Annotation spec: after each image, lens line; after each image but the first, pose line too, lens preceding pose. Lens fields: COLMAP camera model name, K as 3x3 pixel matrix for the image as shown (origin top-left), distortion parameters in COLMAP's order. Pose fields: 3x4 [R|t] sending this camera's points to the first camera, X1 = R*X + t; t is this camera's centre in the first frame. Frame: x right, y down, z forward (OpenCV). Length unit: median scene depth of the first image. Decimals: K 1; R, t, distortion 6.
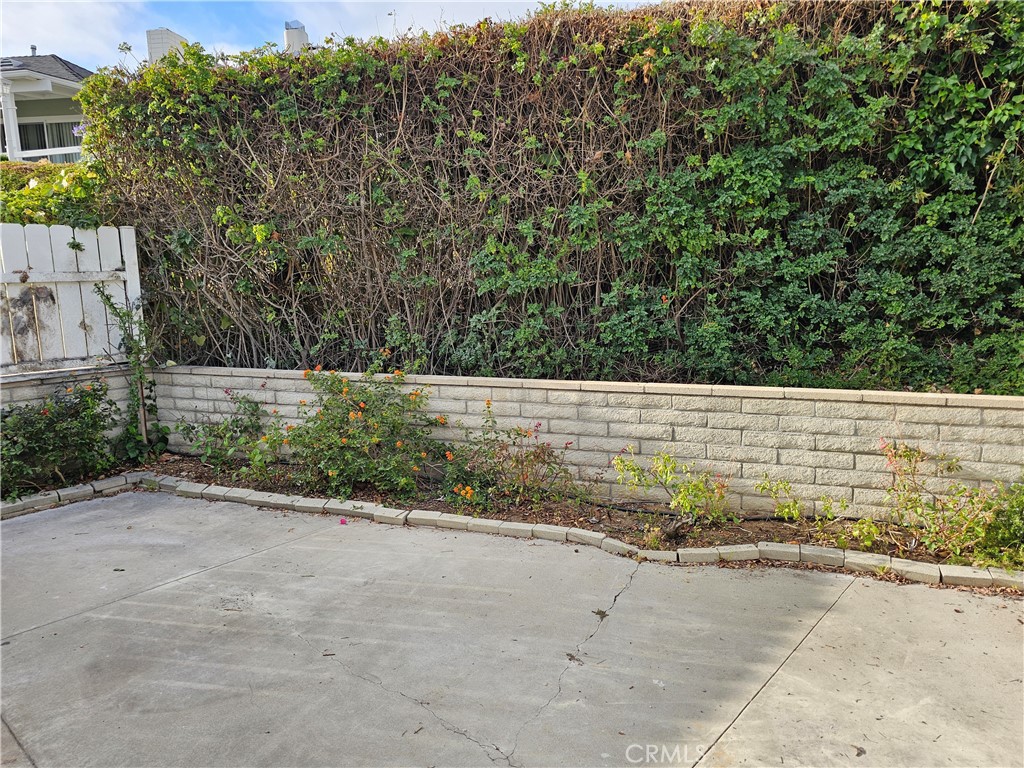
lens RADIAL K [[693.5, 0, 512.4], [0, 693.5, 390.3], [0, 0, 1]] dist [0.071057, -0.070886]
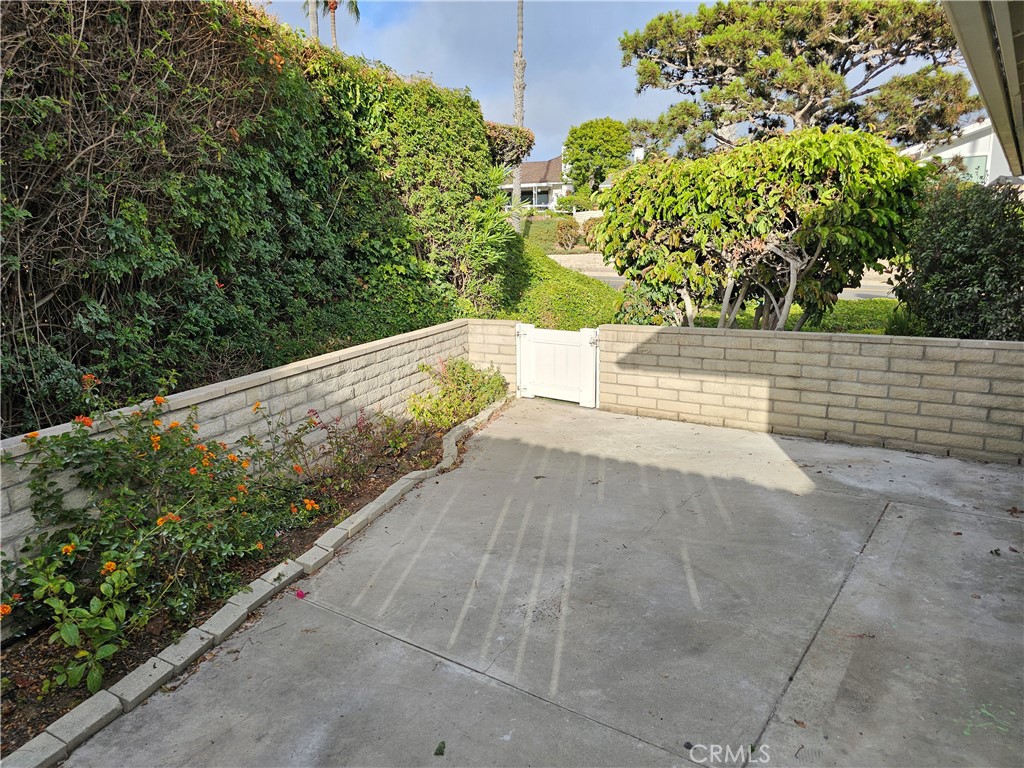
lens RADIAL K [[693.5, 0, 512.4], [0, 693.5, 390.3], [0, 0, 1]] dist [0.071057, -0.070886]
pose [[-0.087135, -0.171646, 0.981298, -1.087571], [0.186905, 0.964735, 0.185346, -0.120510], [-0.978506, 0.199559, -0.051981, 0.930546]]
